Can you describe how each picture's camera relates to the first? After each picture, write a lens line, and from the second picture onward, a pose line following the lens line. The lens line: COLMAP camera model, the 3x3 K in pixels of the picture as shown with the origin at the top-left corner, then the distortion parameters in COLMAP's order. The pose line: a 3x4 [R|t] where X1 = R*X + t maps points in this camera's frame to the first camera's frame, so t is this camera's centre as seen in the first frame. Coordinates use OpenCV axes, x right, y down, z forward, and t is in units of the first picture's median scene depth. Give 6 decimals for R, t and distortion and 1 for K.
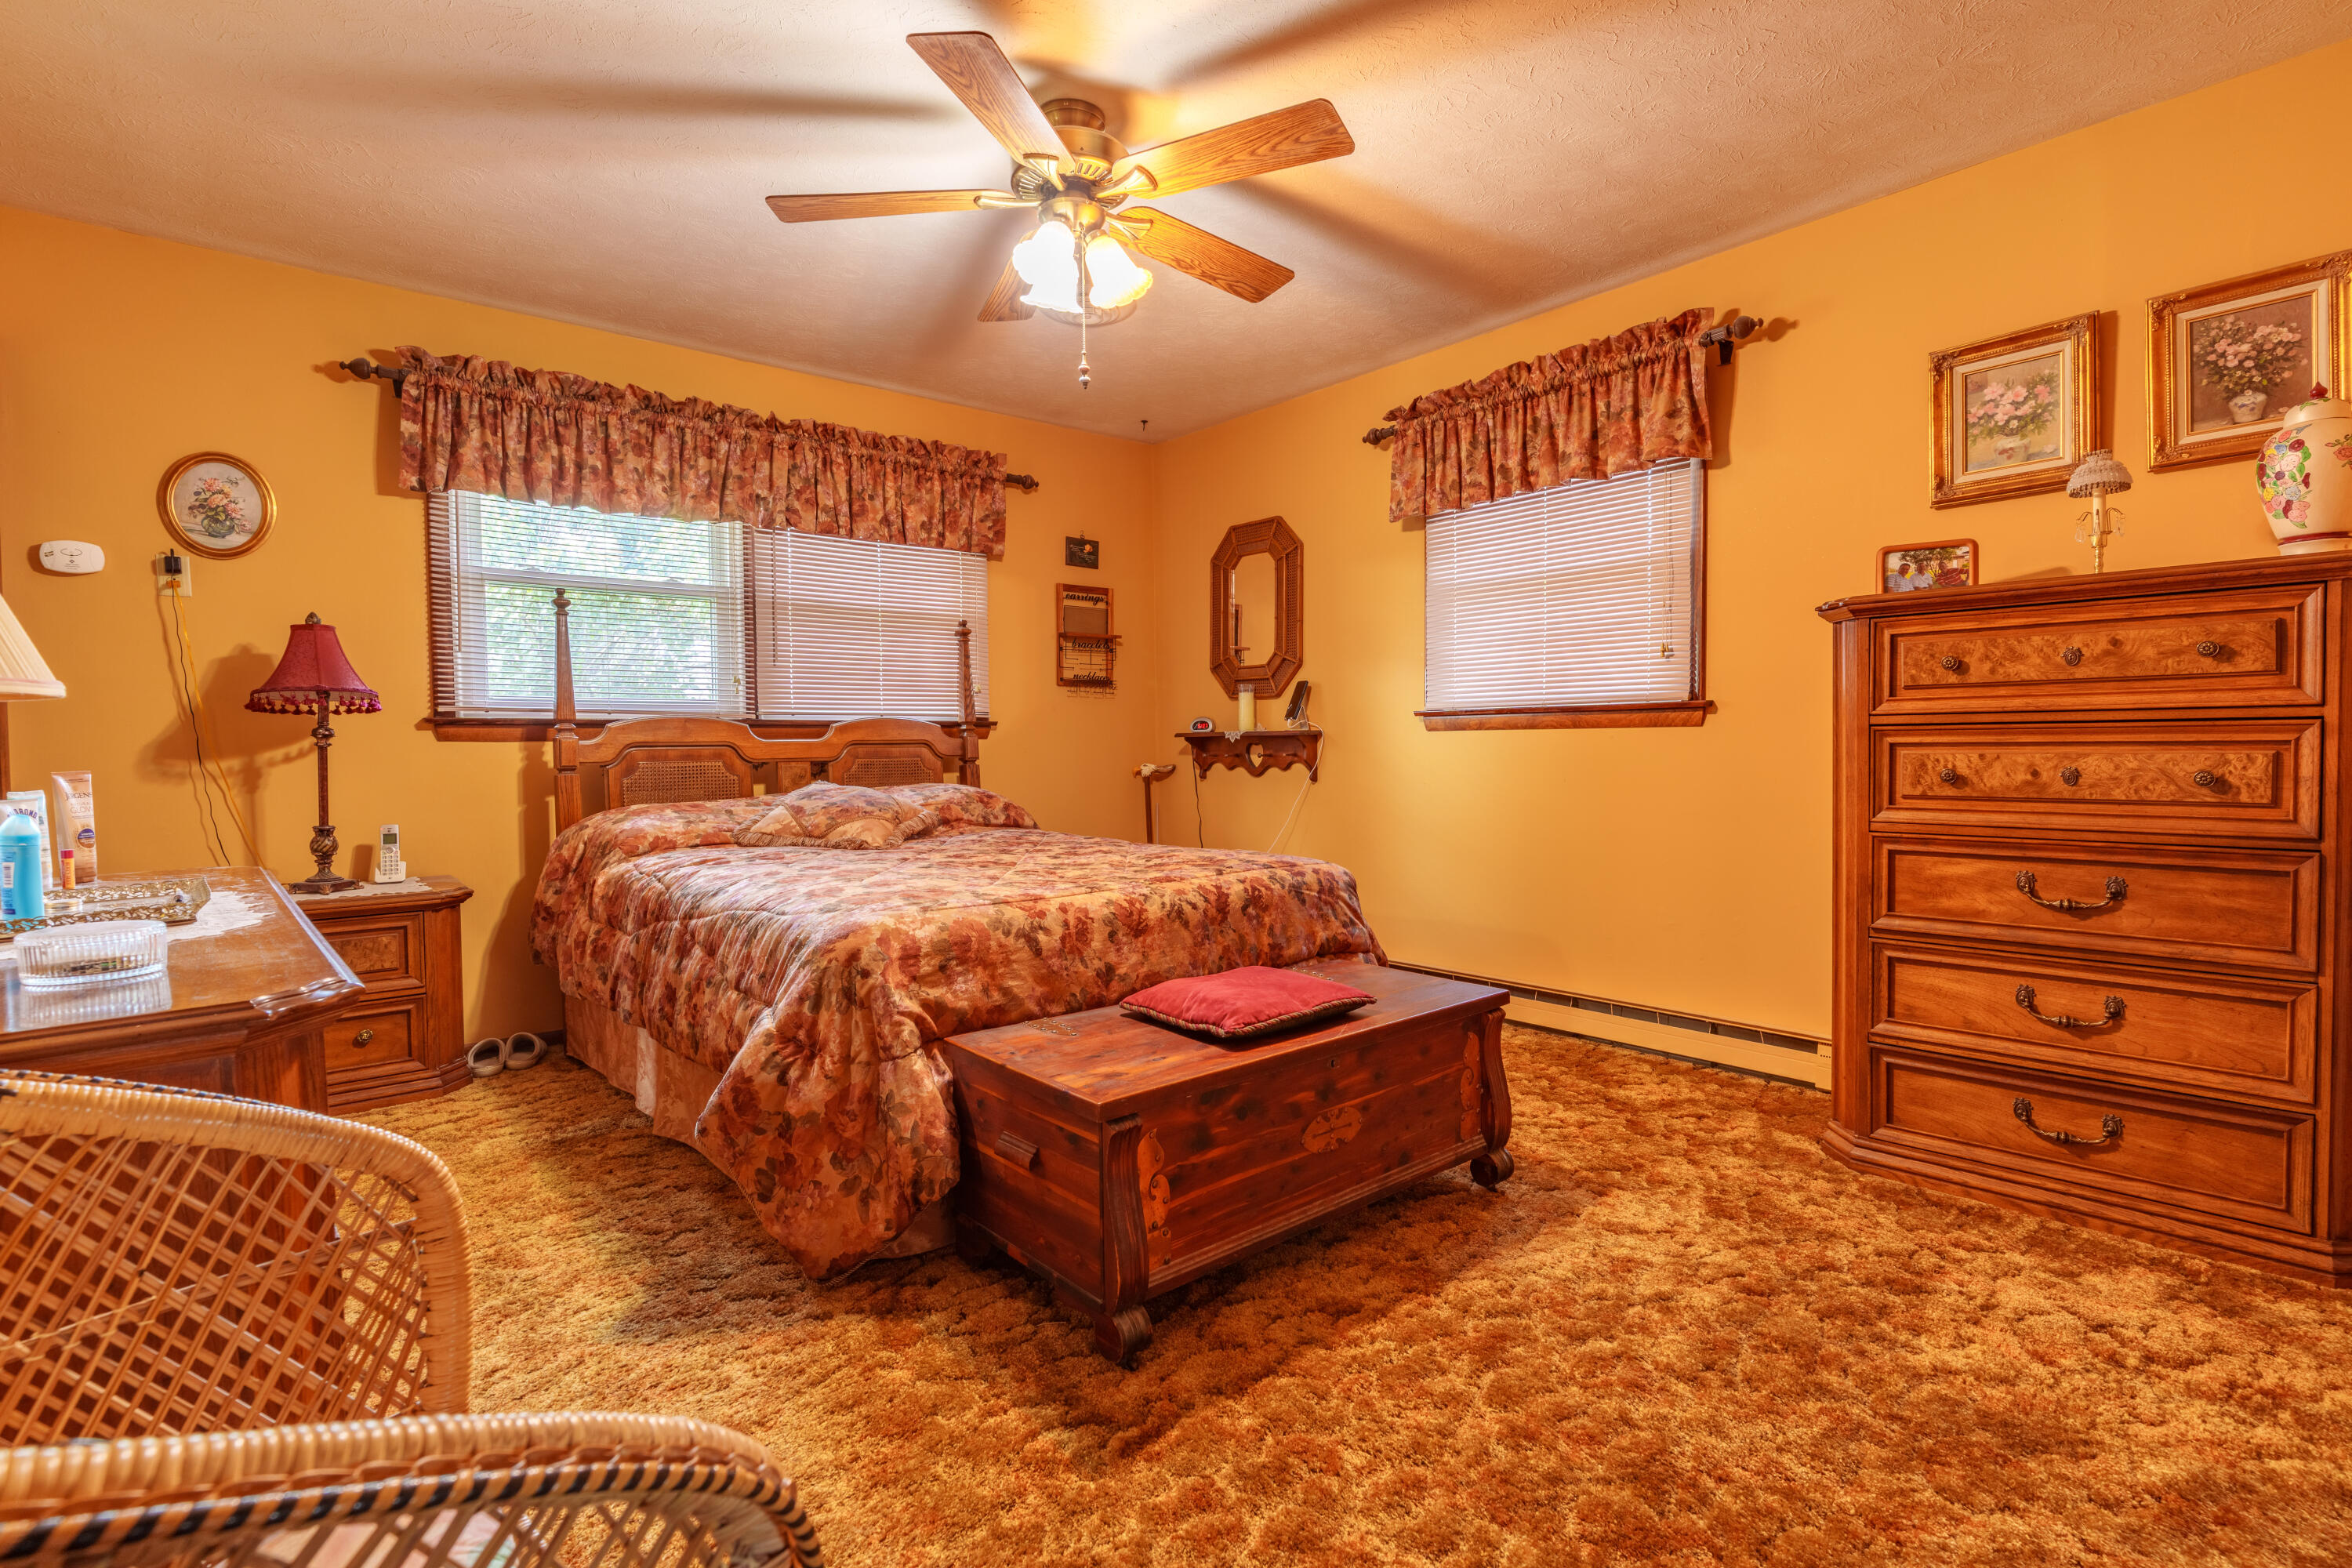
lens RADIAL K [[1113.9, 0, 1181.1], [0, 1113.9, 774.4], [0, 0, 1]] dist [0.004244, 0.000171]
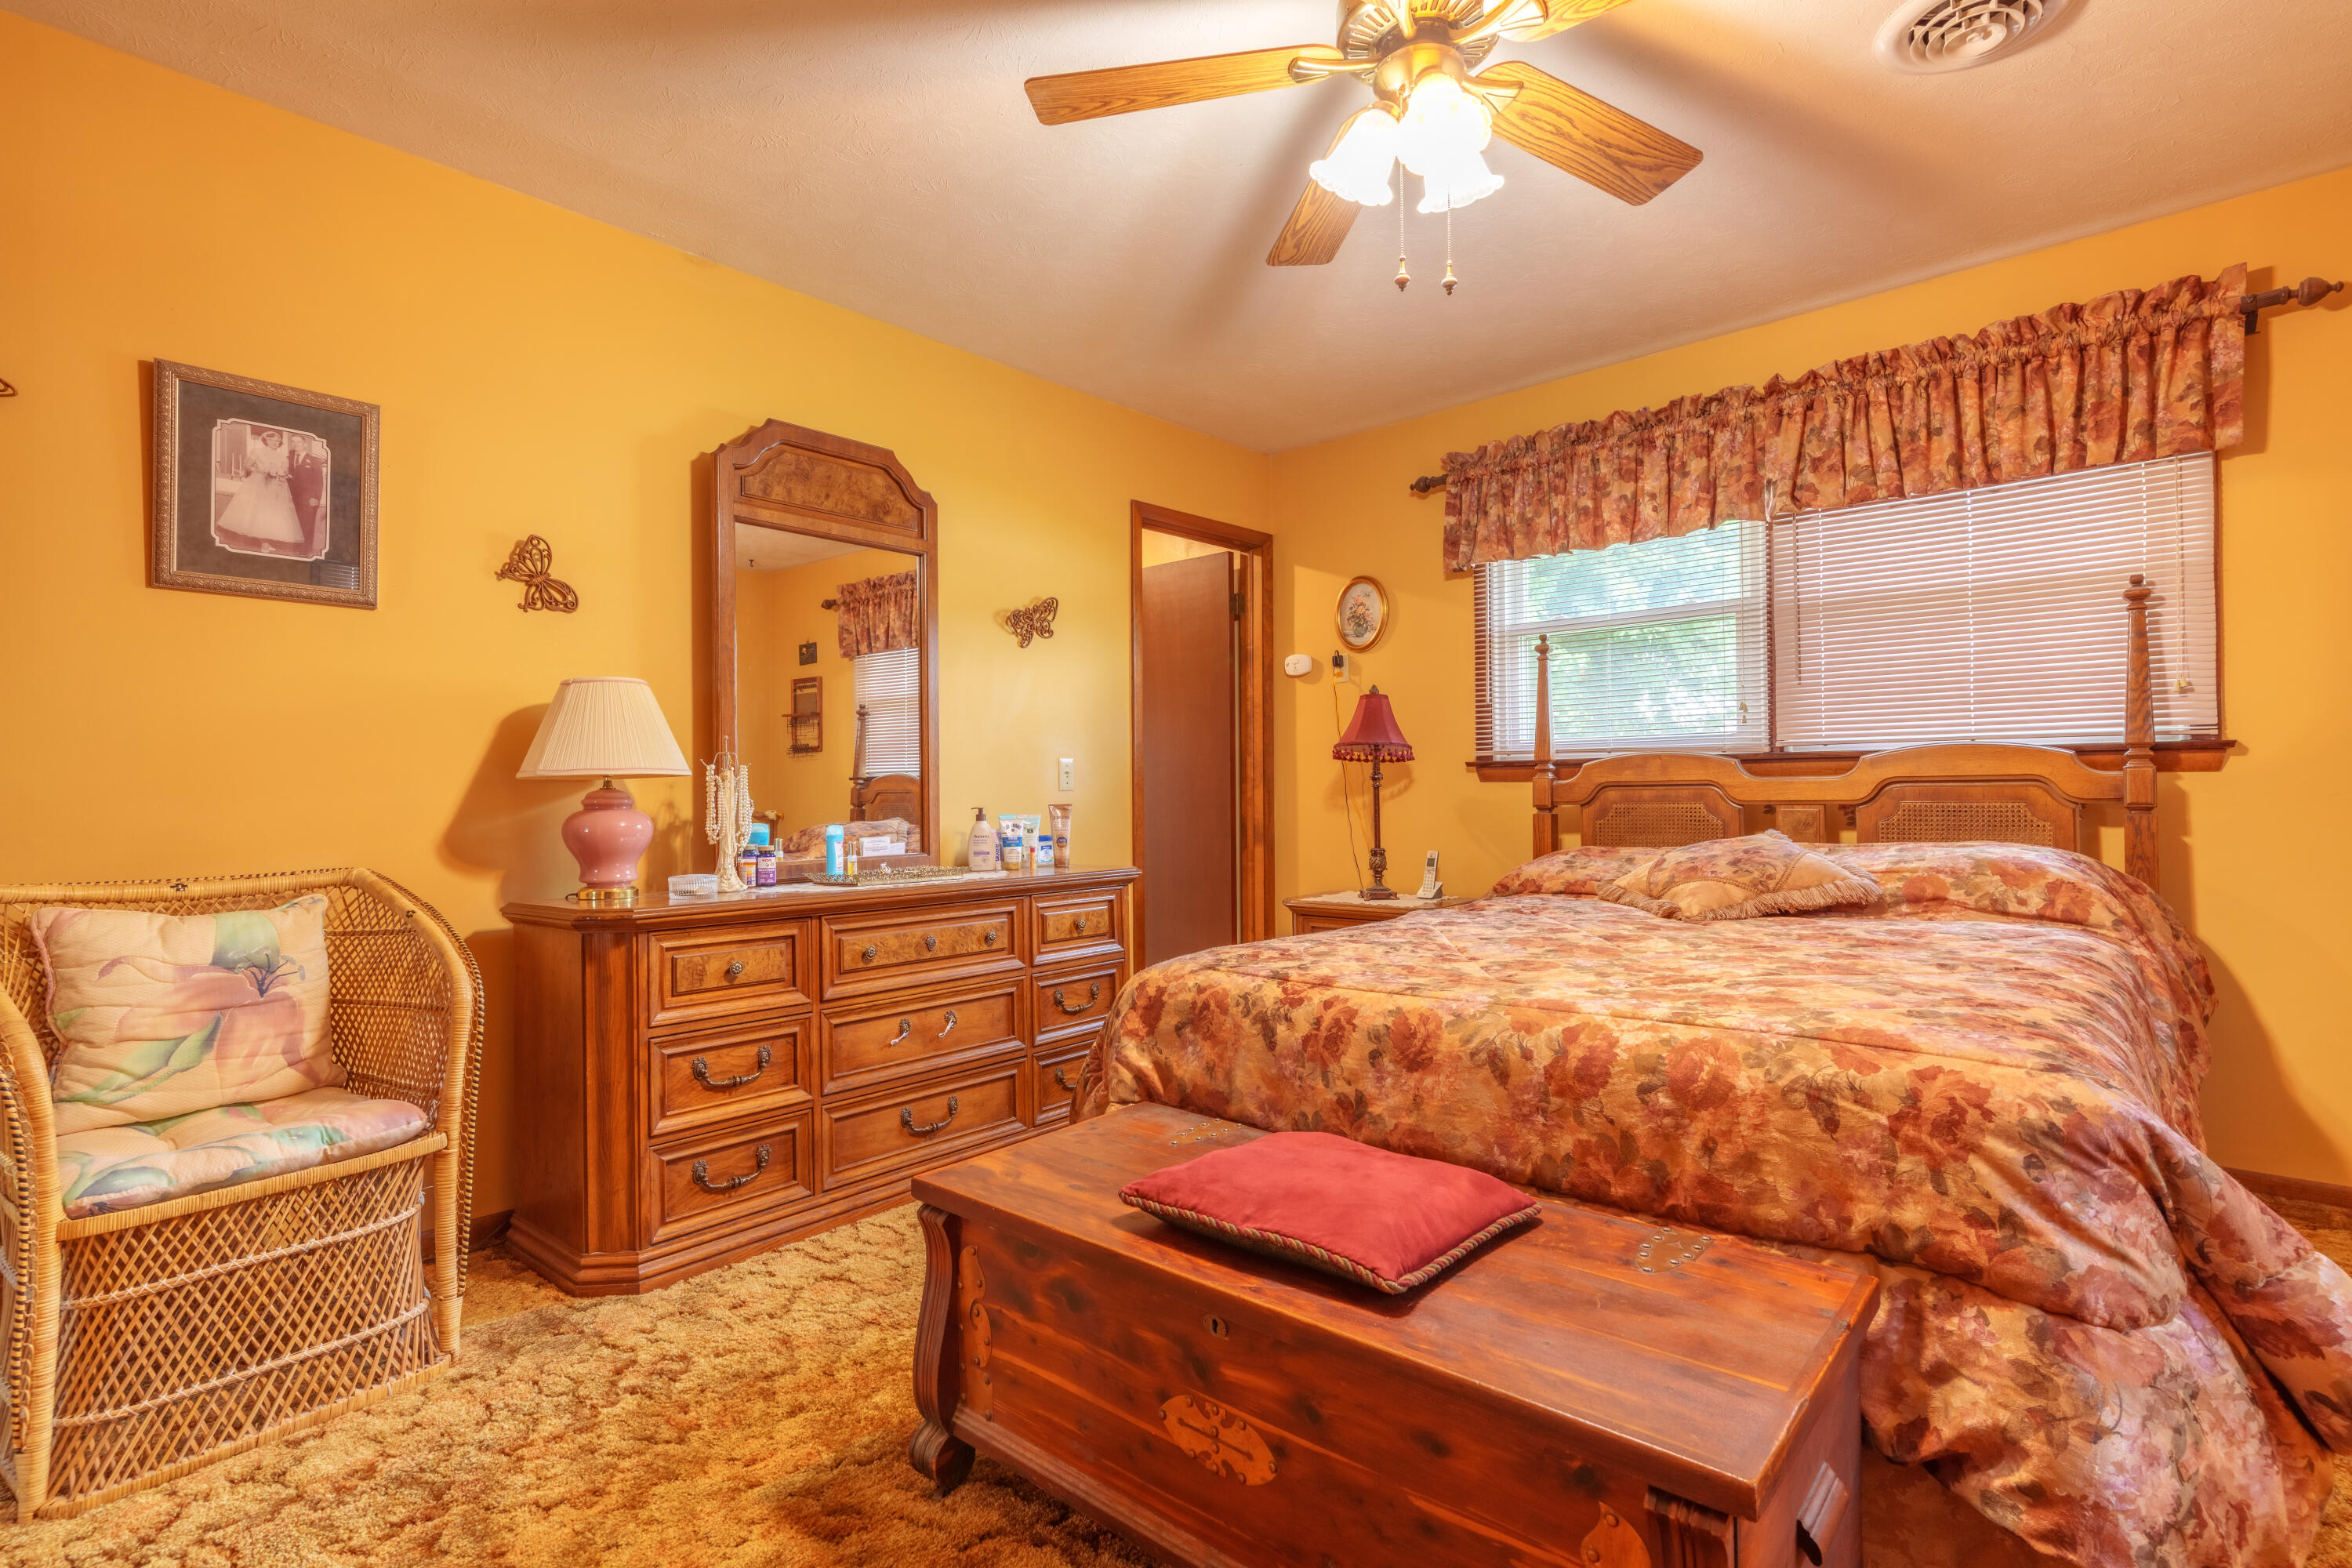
lens RADIAL K [[1113.9, 0, 1180.9], [0, 1113.9, 783.3], [0, 0, 1]] dist [0.004244, 0.000171]
pose [[0.133012, -0.000041, -0.991114, 0.405459], [-0.017123, 0.999851, -0.002339, -0.018449], [0.990966, 0.017282, 0.132992, 0.493111]]
